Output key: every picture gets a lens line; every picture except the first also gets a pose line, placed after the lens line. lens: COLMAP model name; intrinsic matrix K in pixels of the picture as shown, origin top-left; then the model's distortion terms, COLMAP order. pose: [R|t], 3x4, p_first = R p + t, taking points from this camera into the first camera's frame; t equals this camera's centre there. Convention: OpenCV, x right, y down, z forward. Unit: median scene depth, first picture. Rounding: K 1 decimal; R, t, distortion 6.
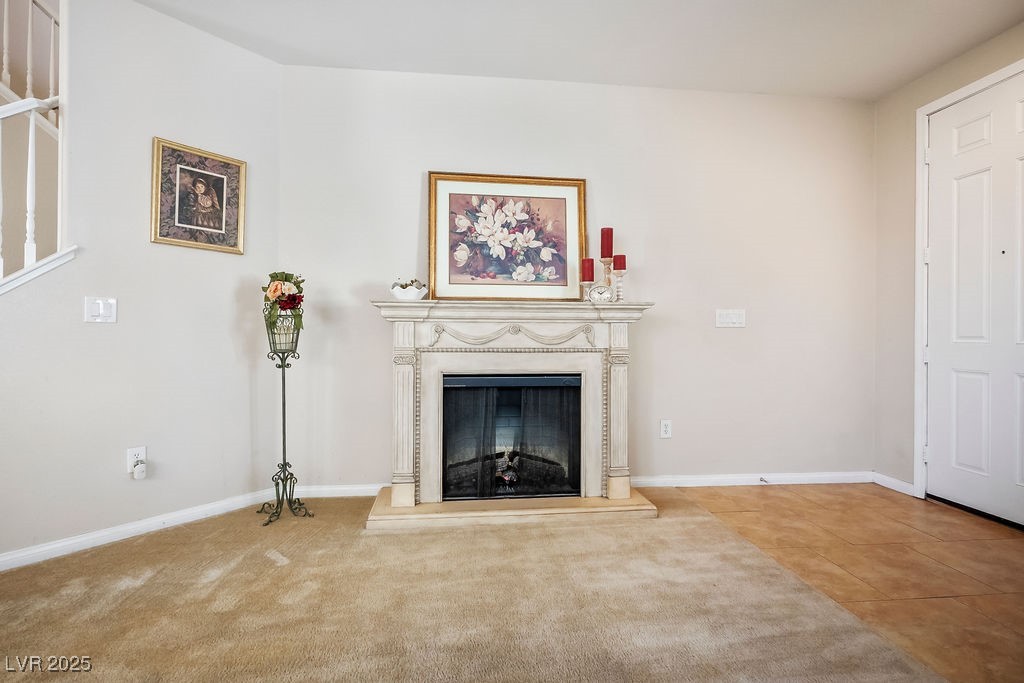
lens RADIAL K [[513.9, 0, 515.0], [0, 513.9, 332.6], [0, 0, 1]] dist [0.000698, -0.000341]
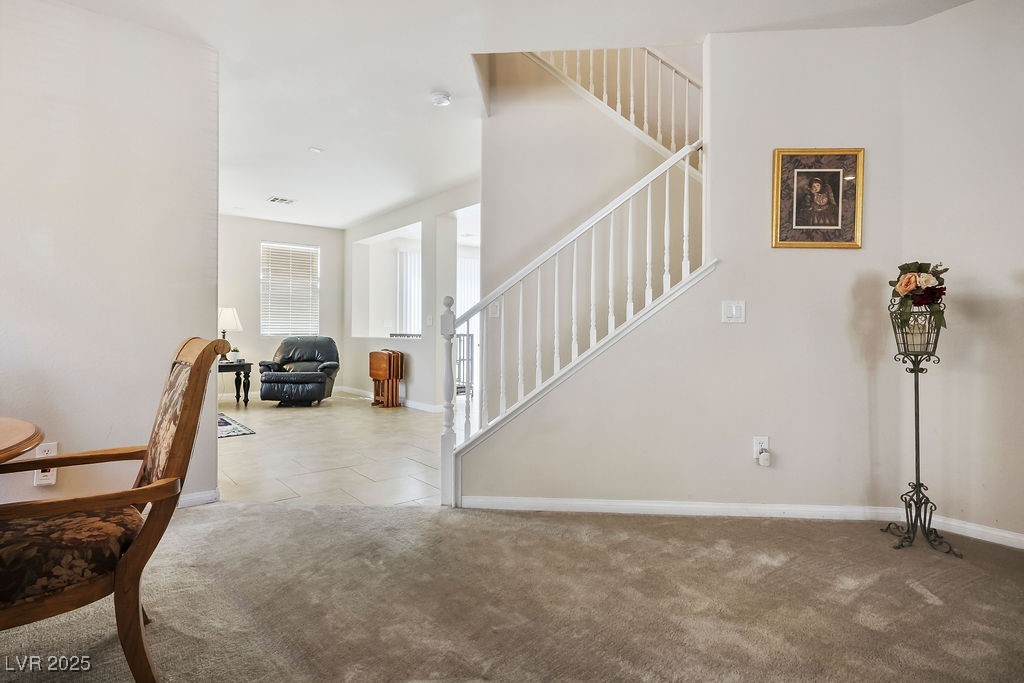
lens RADIAL K [[513.9, 0, 501.9], [0, 513.9, 331.1], [0, 0, 1]] dist [0.000698, -0.000341]
pose [[0.548197, 0.000509, -0.836349, -0.111312], [-0.002699, 0.999996, -0.001161, 0.001362], [0.836345, 0.002894, 0.548196, -0.058220]]
